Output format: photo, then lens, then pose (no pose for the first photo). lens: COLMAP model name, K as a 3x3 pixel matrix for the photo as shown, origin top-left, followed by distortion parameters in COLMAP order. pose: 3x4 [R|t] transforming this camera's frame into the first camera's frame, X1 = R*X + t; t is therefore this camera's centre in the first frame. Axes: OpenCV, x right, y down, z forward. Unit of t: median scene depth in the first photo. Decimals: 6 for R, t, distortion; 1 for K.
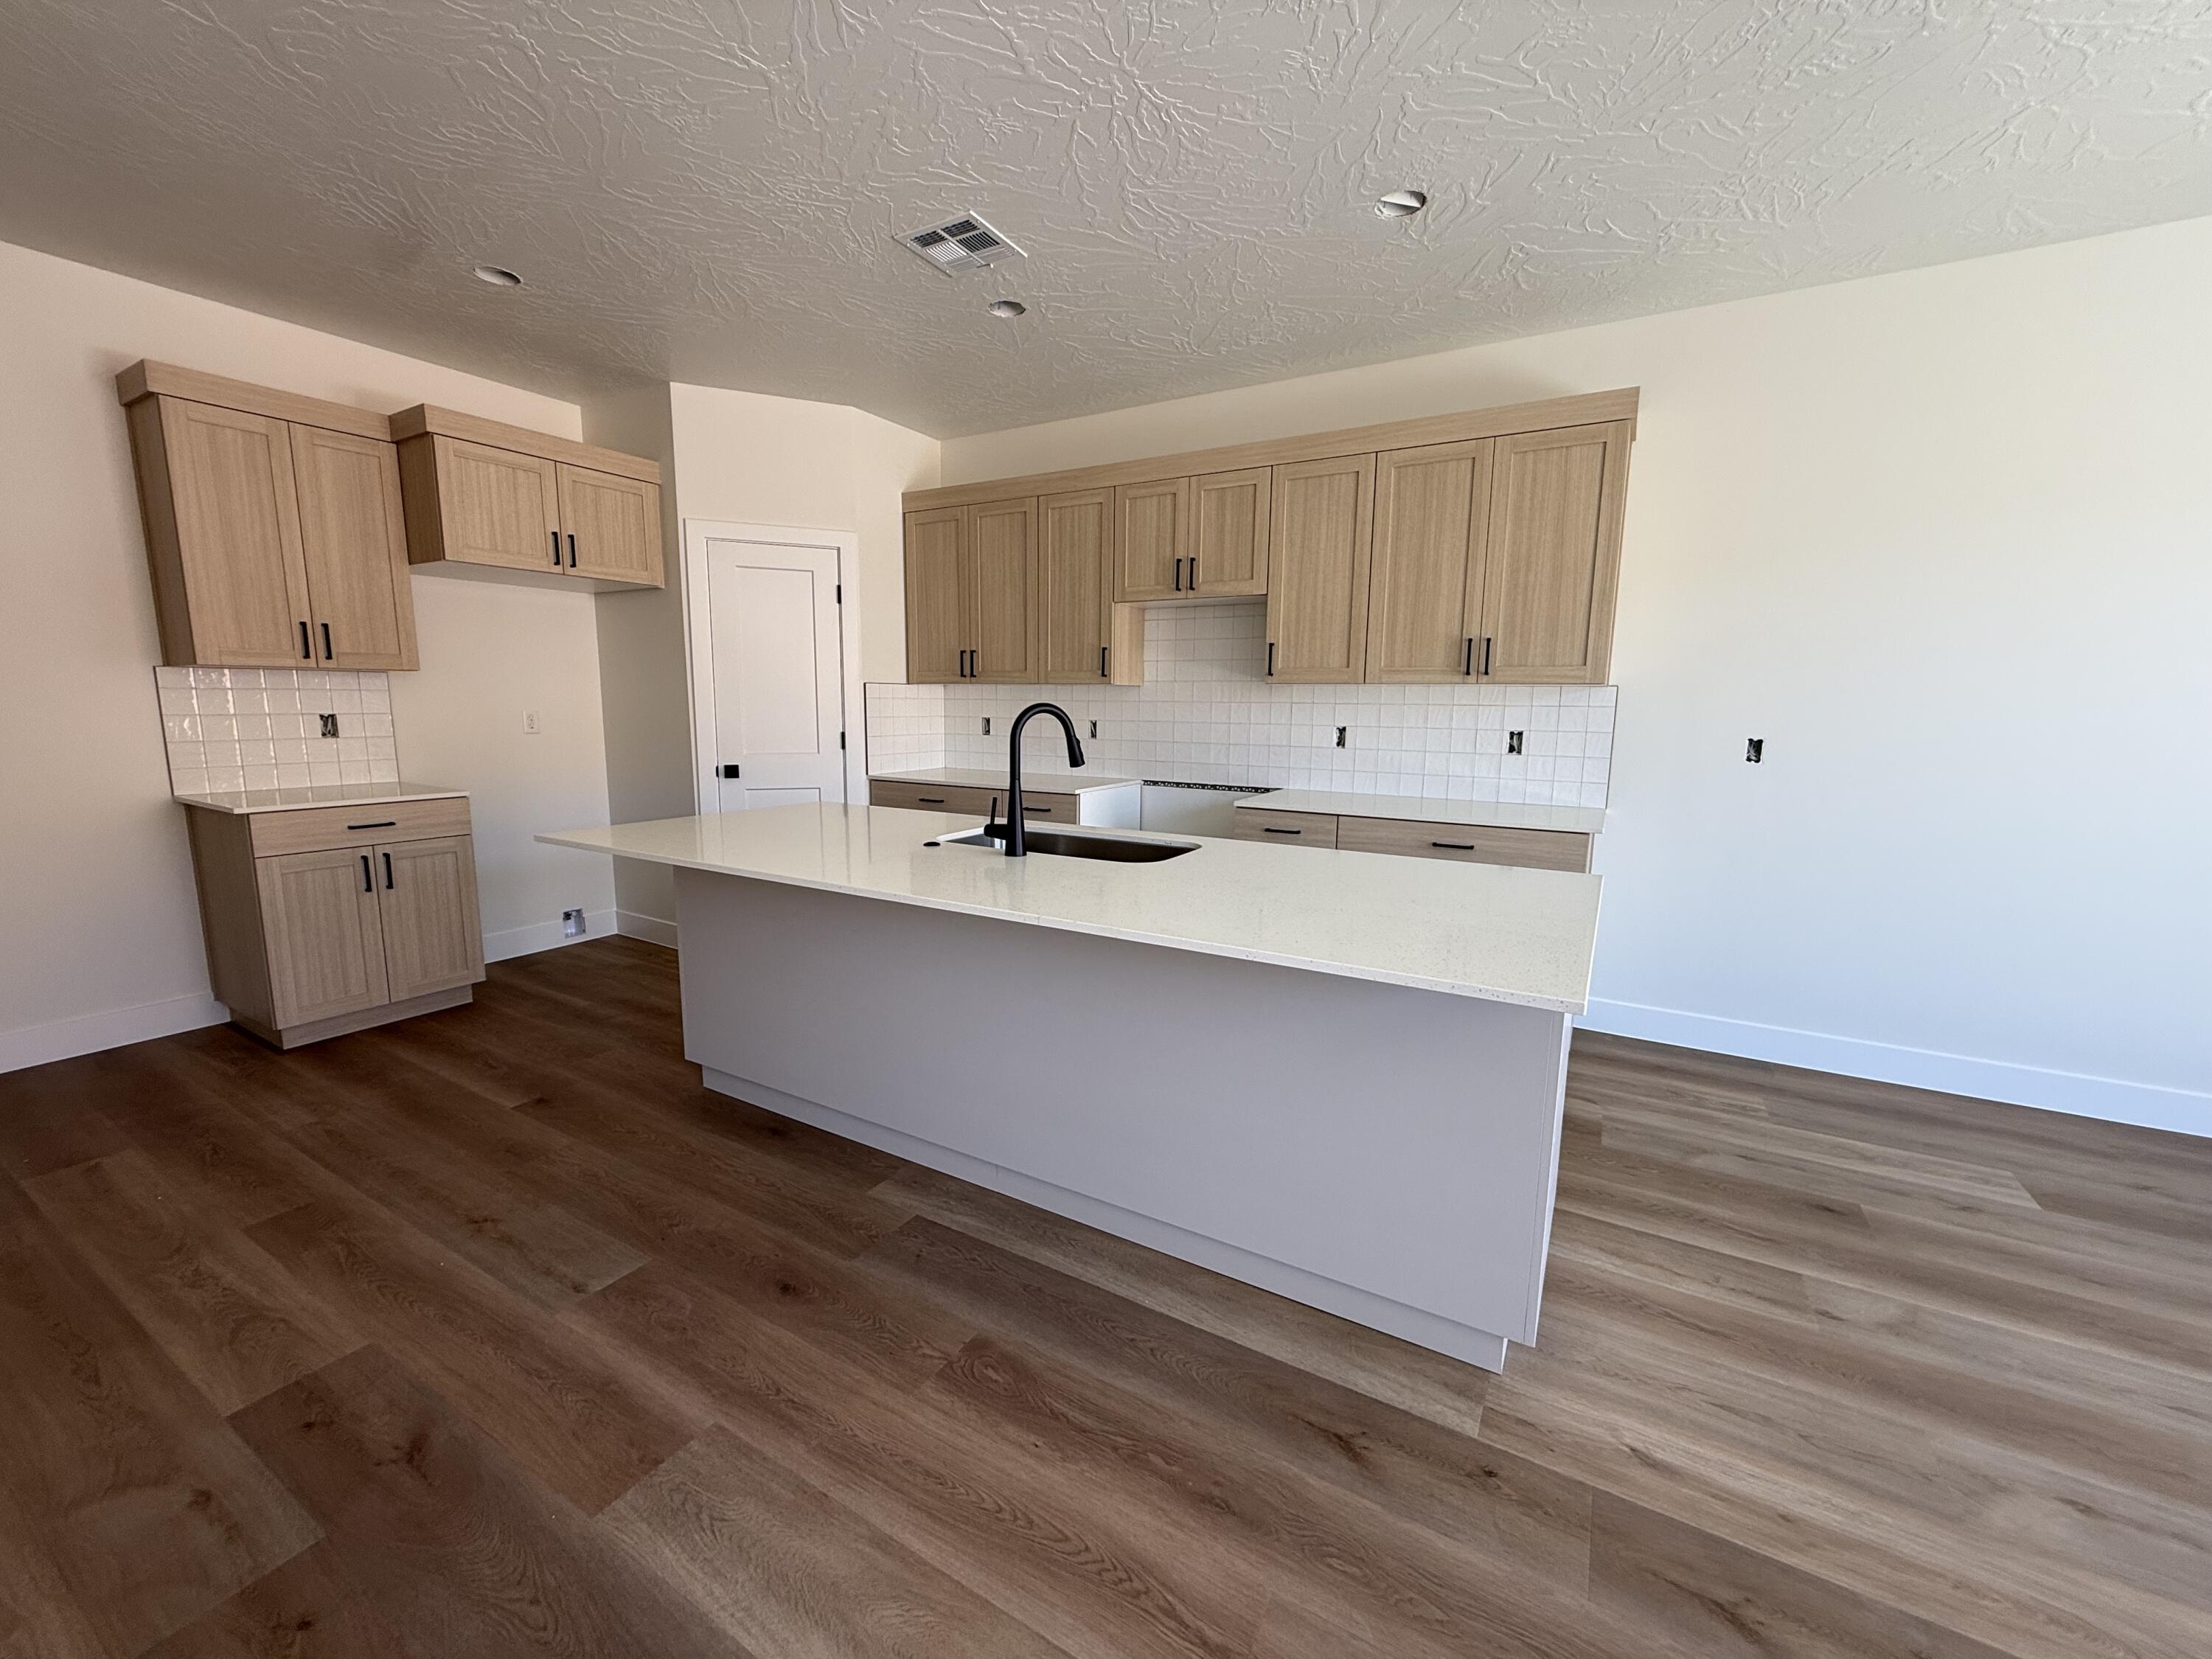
lens RADIAL K [[885.6, 0, 1087.2], [0, 885.6, 832.1], [0, 0, 1]] dist [0.002508, 0.000224]
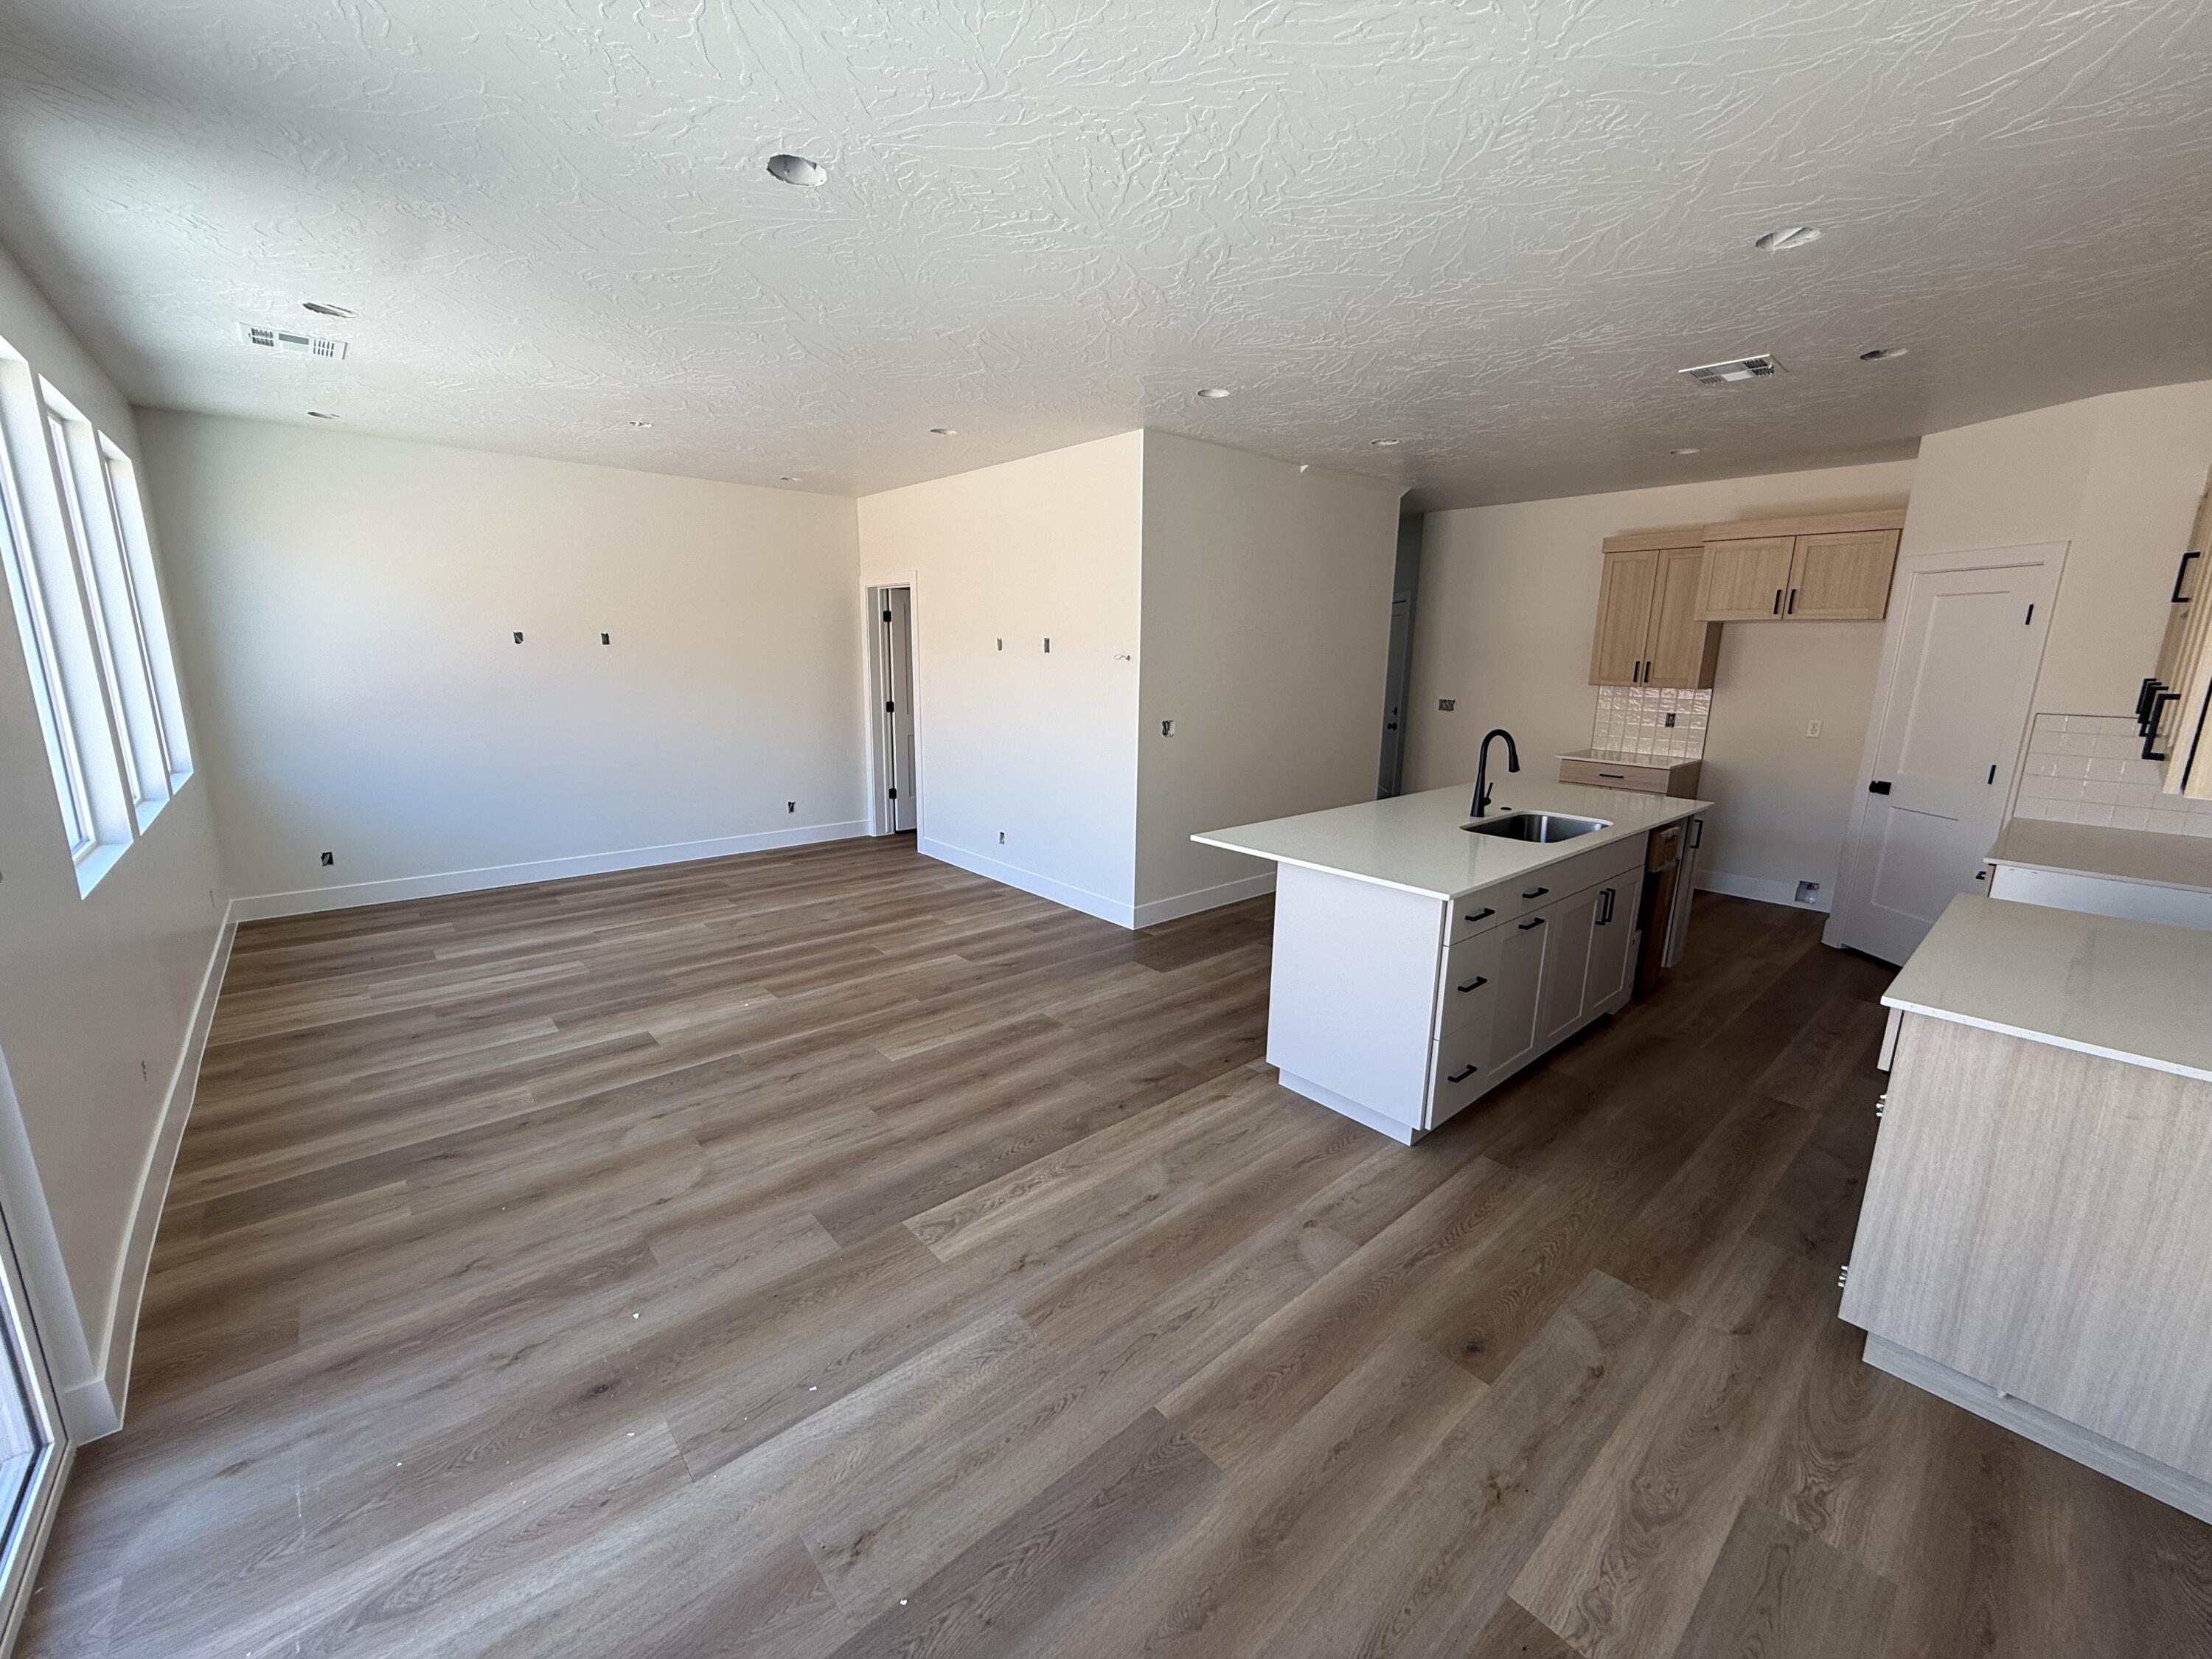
lens RADIAL K [[885.6, 0, 1100.1], [0, 885.6, 829.5], [0, 0, 1]] dist [0.002508, 0.000224]
pose [[-0.316784, 0.179012, -0.931452, 1.749966], [-0.158234, 0.958293, 0.237986, -0.241302], [0.935206, 0.222778, -0.275246, 0.798455]]
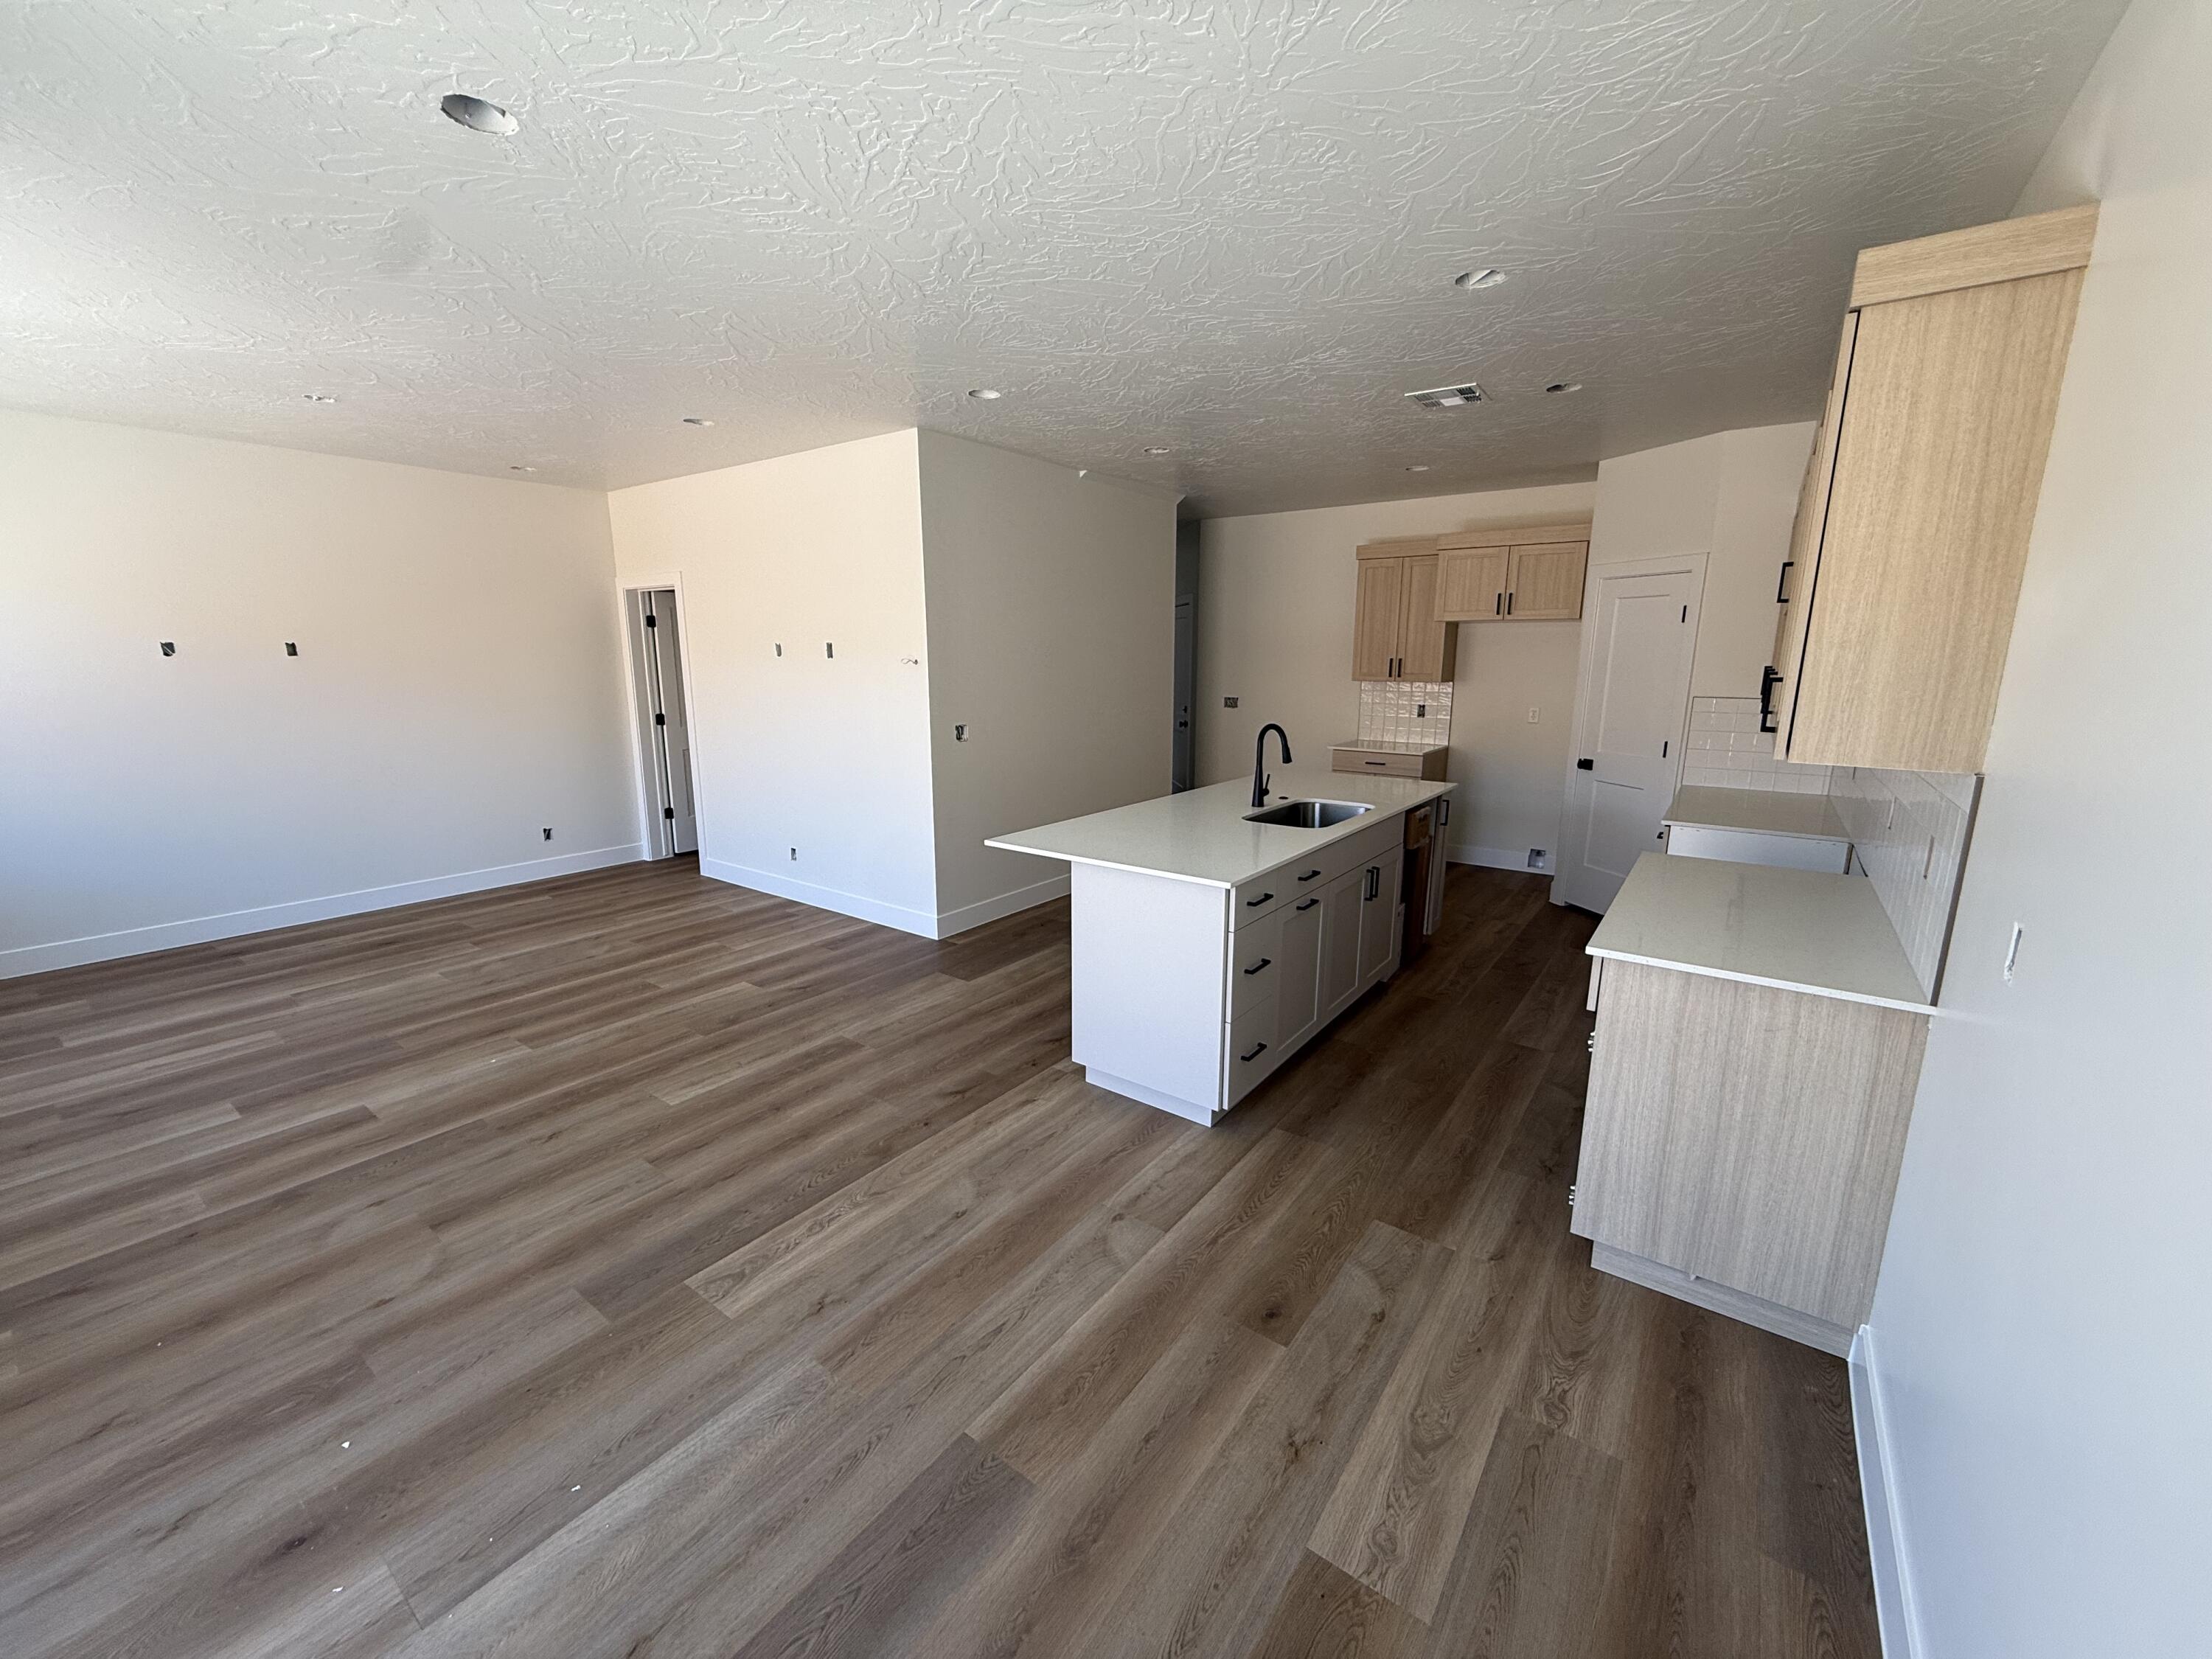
lens RADIAL K [[885.6, 0, 1100.6], [0, 885.6, 829.2], [0, 0, 1]] dist [0.002508, 0.000224]
pose [[-0.103516, 0.186332, -0.977018, 1.727867], [-0.150549, 0.968043, 0.200571, -0.243097], [0.983168, 0.167851, -0.072156, 0.826078]]
